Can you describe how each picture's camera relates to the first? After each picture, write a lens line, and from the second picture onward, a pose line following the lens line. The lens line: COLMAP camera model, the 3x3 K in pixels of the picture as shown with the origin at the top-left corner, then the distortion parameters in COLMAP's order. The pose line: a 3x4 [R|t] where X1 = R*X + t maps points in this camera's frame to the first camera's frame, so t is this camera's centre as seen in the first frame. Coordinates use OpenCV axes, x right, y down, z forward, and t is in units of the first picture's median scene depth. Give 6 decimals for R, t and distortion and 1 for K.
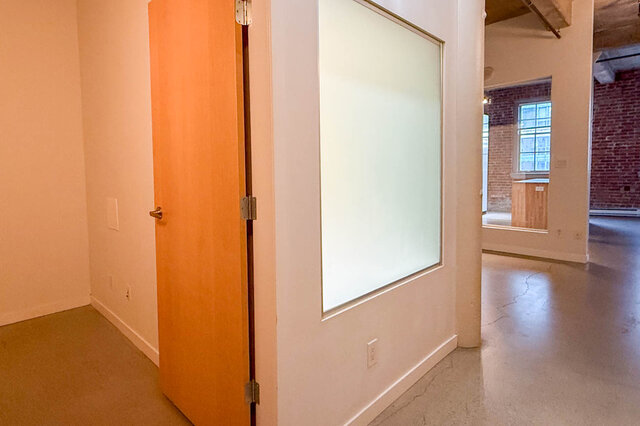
lens RADIAL K [[357.0, 0, 284.6], [0, 357.0, 190.0], [0, 0, 1]] dist [0.001805, 0.000681]
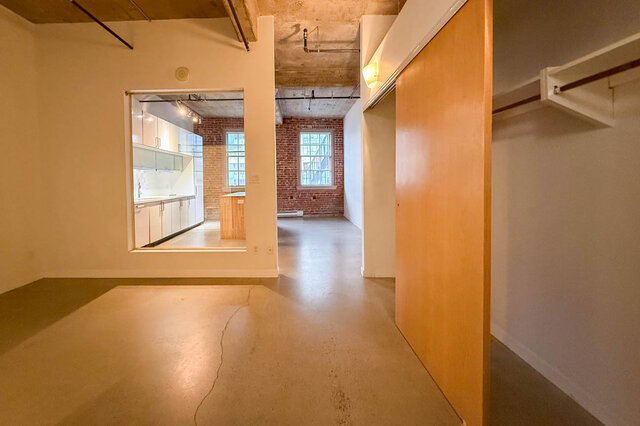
lens RADIAL K [[264.8, 0, 292.9], [0, 264.8, 188.2], [0, 0, 1]] dist [0.000458, -0.000240]
pose [[0.697739, -0.007724, 0.716311, 0.184549], [0.038062, 0.998929, -0.026304, -0.013964], [-0.715340, 0.045617, 0.697286, 0.238106]]
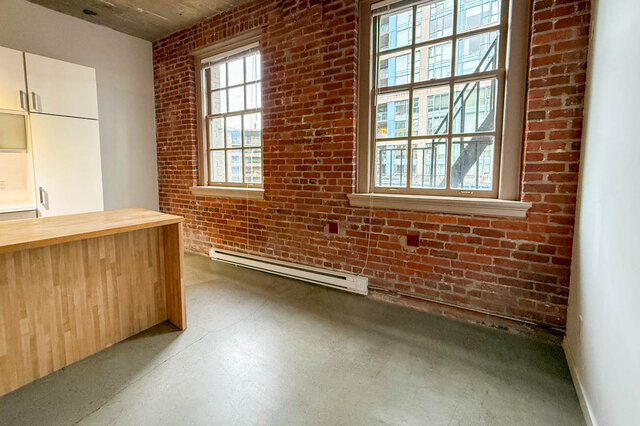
lens RADIAL K [[264.8, 0, 292.9], [0, 264.8, 188.2], [0, 0, 1]] dist [0.000458, -0.000240]
pose [[0.990075, 0.004640, 0.140463, 0.858050], [-0.007490, 0.999777, 0.019767, -0.062607], [-0.140340, -0.020623, 0.989889, 0.669935]]
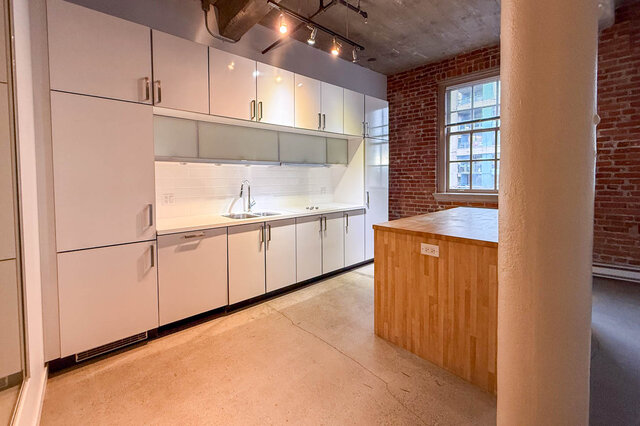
lens RADIAL K [[264.8, 0, 292.9], [0, 264.8, 188.2], [0, 0, 1]] dist [0.000458, -0.000240]
pose [[0.996993, 0.010371, -0.076788, 0.483953], [-0.012140, 0.999671, -0.022596, -0.048637], [0.076528, 0.023460, 0.996791, 0.582562]]
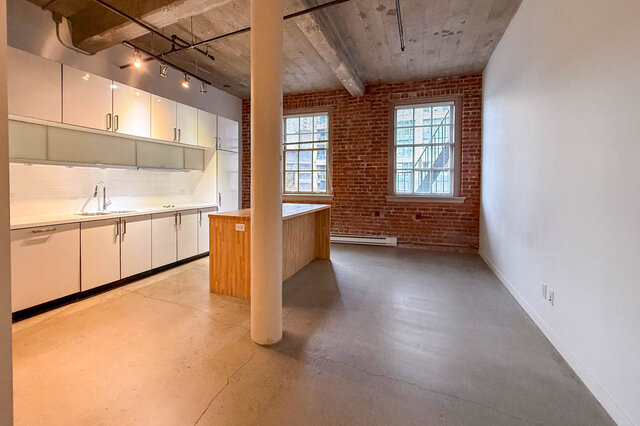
lens RADIAL K [[264.8, 0, 292.9], [0, 264.8, 188.2], [0, 0, 1]] dist [0.000458, -0.000240]
pose [[0.932349, 0.016903, 0.361165, 0.519623], [-0.001898, 0.999122, -0.041860, -0.040698], [-0.361555, 0.038343, 0.931562, 0.455017]]
